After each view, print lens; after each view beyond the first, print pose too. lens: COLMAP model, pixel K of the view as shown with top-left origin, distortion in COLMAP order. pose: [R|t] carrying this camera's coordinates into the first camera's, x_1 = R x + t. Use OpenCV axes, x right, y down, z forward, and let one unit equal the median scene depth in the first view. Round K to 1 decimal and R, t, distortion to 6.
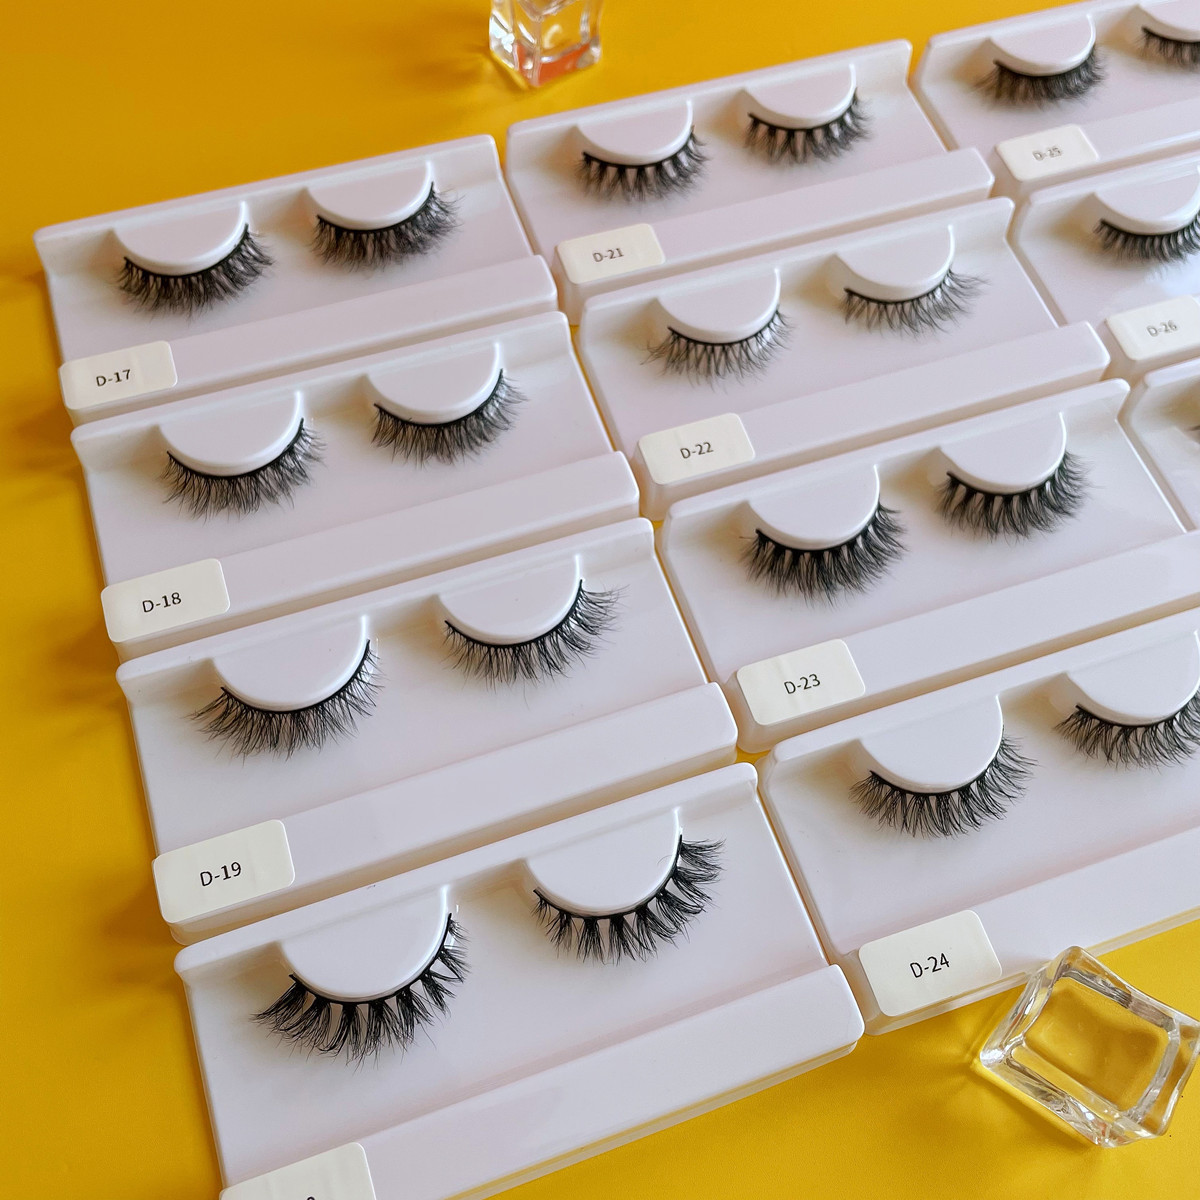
lens RADIAL K [[1257.2, 0, 600.0], [0, 1257.2, 600.0], [0, 0, 1]] dist [0.088976, -0.043873]
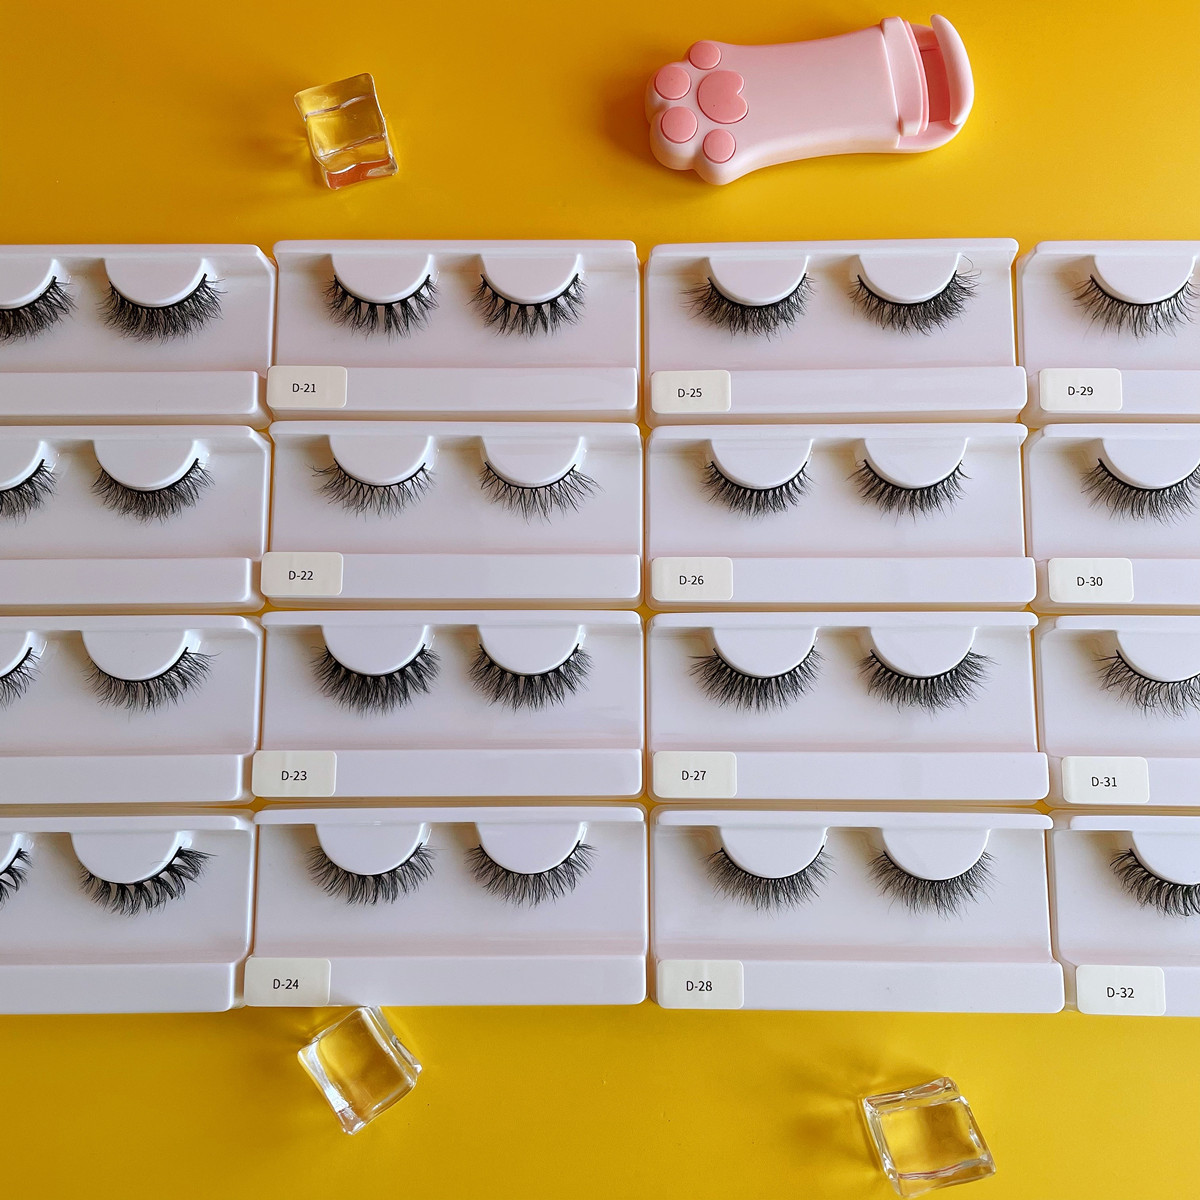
lens RADIAL K [[1257.2, 0, 600.0], [0, 1257.2, 600.0], [0, 0, 1]] dist [0.088976, -0.043873]
pose [[0.940870, 0.315220, -0.124100, 0.510203], [-0.261924, 0.909206, 0.323636, -0.568046], [0.214849, -0.271994, 0.938008, -0.186186]]
